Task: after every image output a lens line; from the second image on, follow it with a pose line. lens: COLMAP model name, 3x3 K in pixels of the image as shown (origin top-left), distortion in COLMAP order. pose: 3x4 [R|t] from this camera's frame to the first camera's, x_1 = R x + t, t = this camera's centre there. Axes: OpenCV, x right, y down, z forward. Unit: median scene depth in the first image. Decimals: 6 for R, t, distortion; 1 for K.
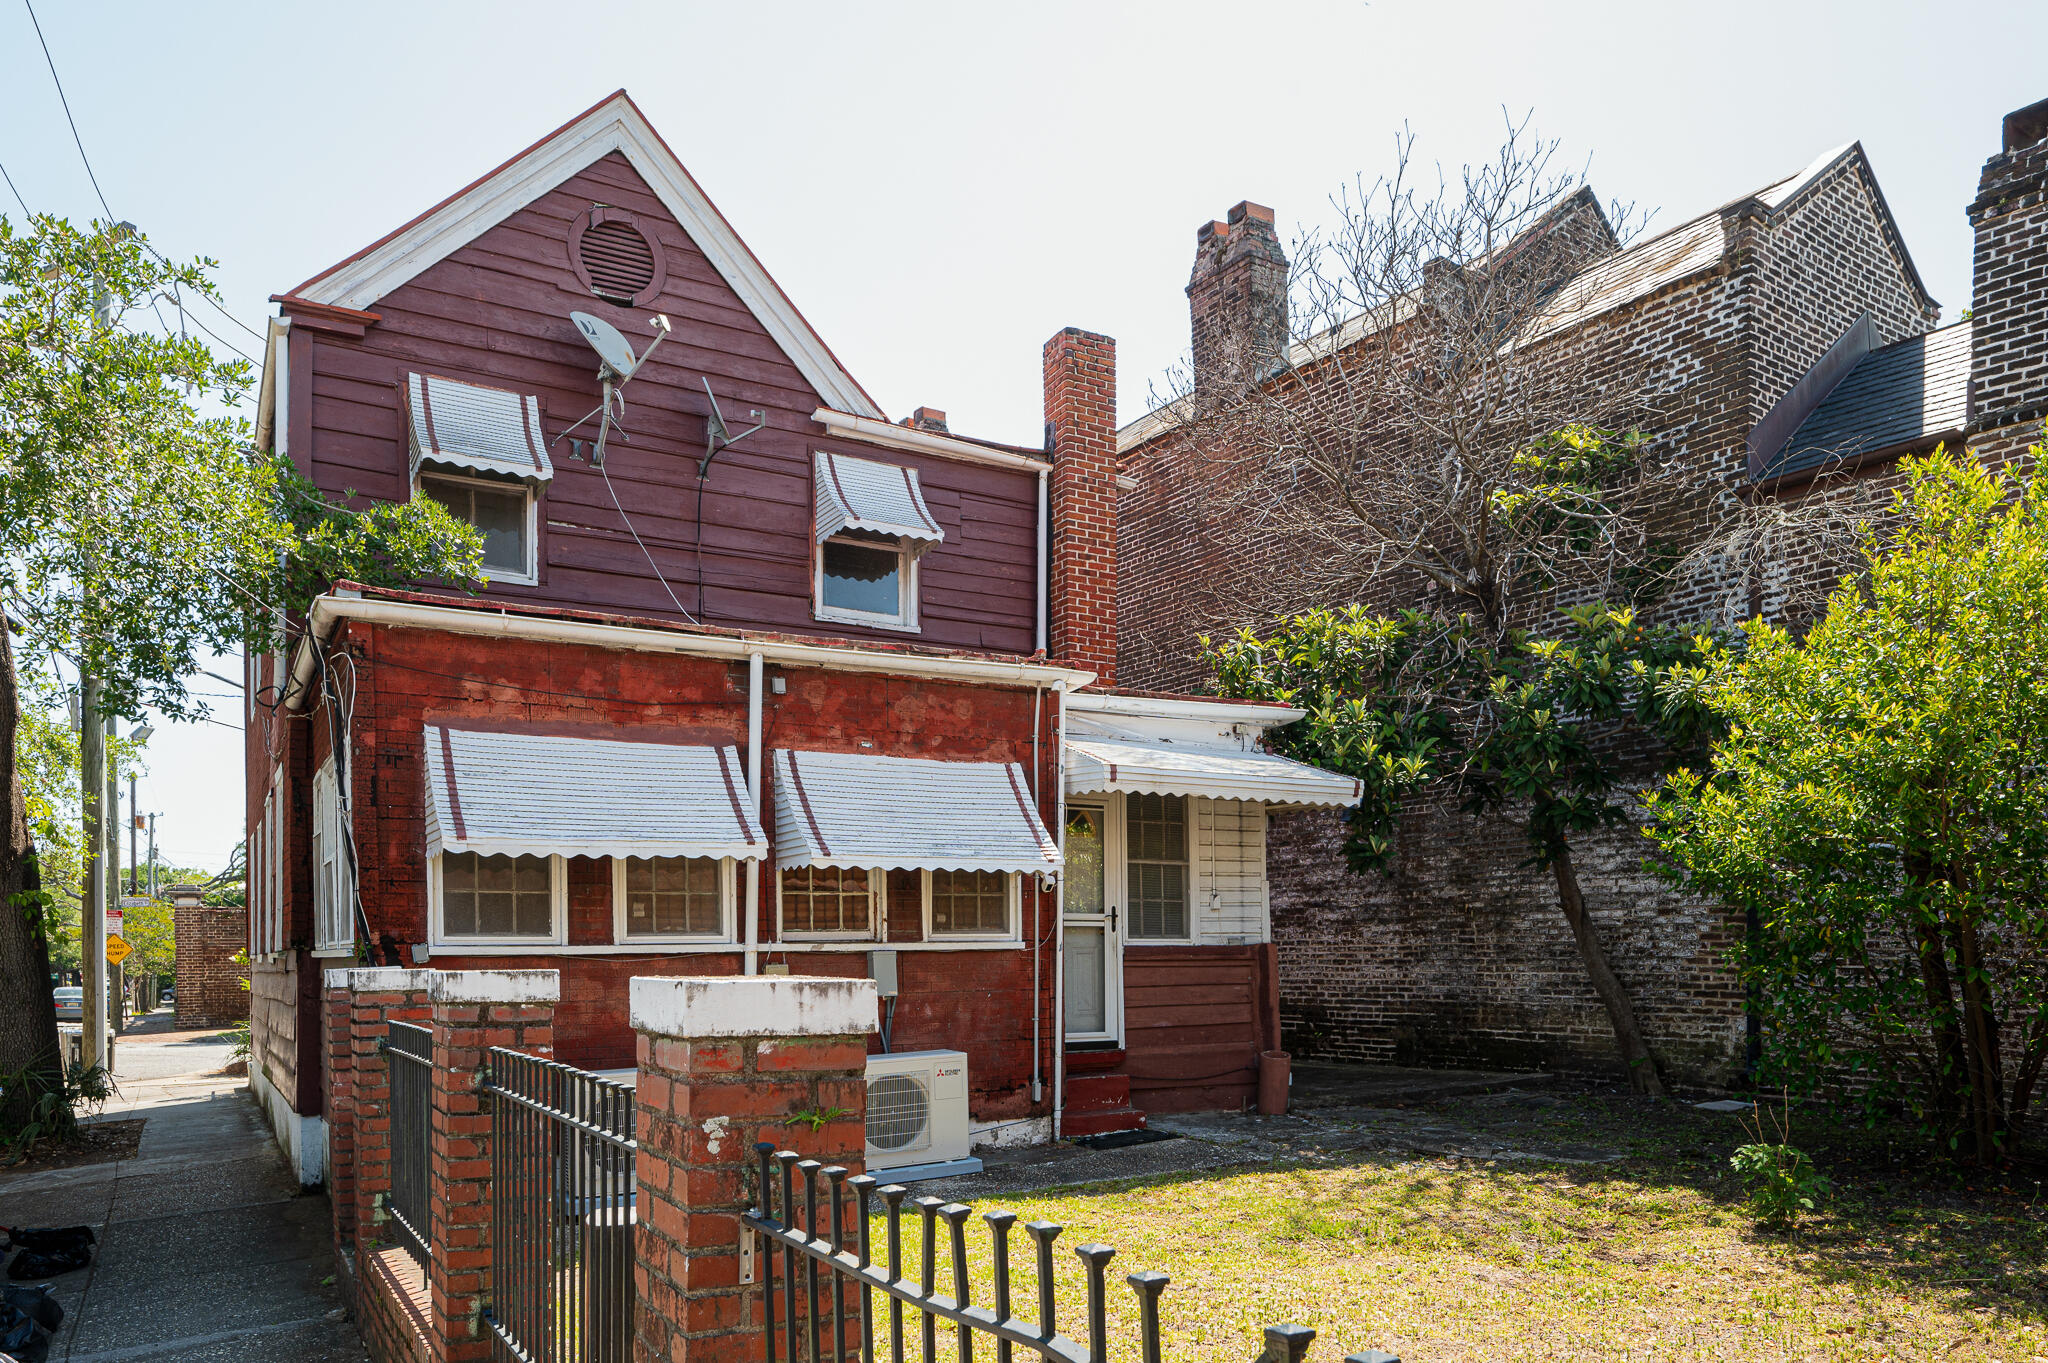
lens RADIAL K [[1256.1, 0, 1022.6], [0, 1256.1, 646.8], [0, 0, 1]] dist [-0.000473, 0.000474]
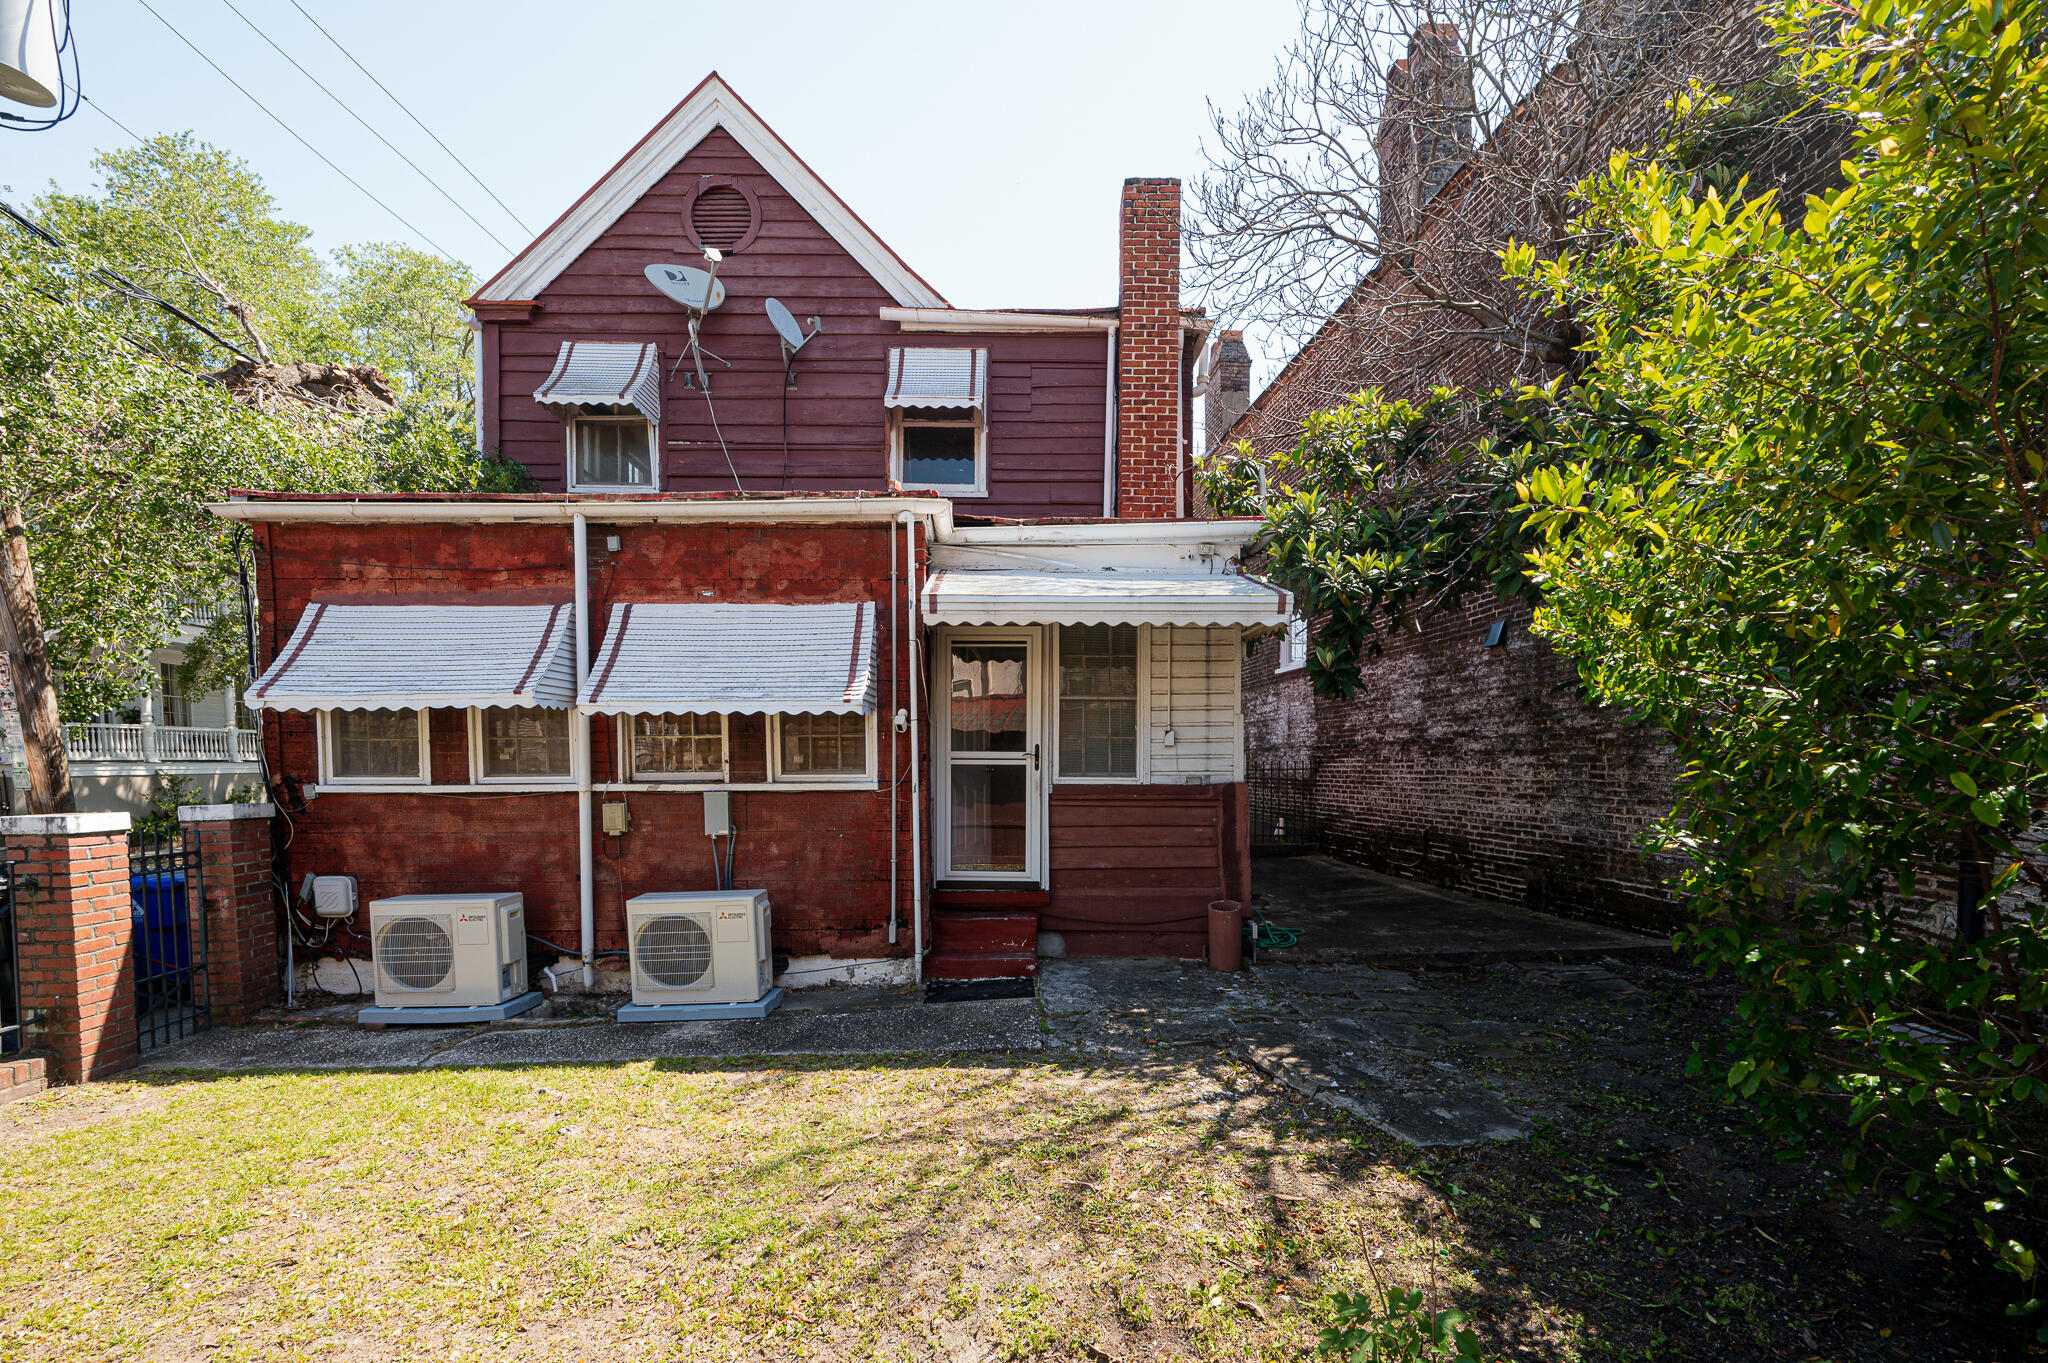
lens RADIAL K [[867.2, 0, 1028.8], [0, 867.2, 650.6], [0, 0, 1]] dist [0.000630, -0.000200]
pose [[0.891579, -0.050195, -0.450075, 0.329815], [0.100583, 0.990964, 0.088731, 0.067626], [0.441554, -0.124381, 0.888571, 0.370586]]
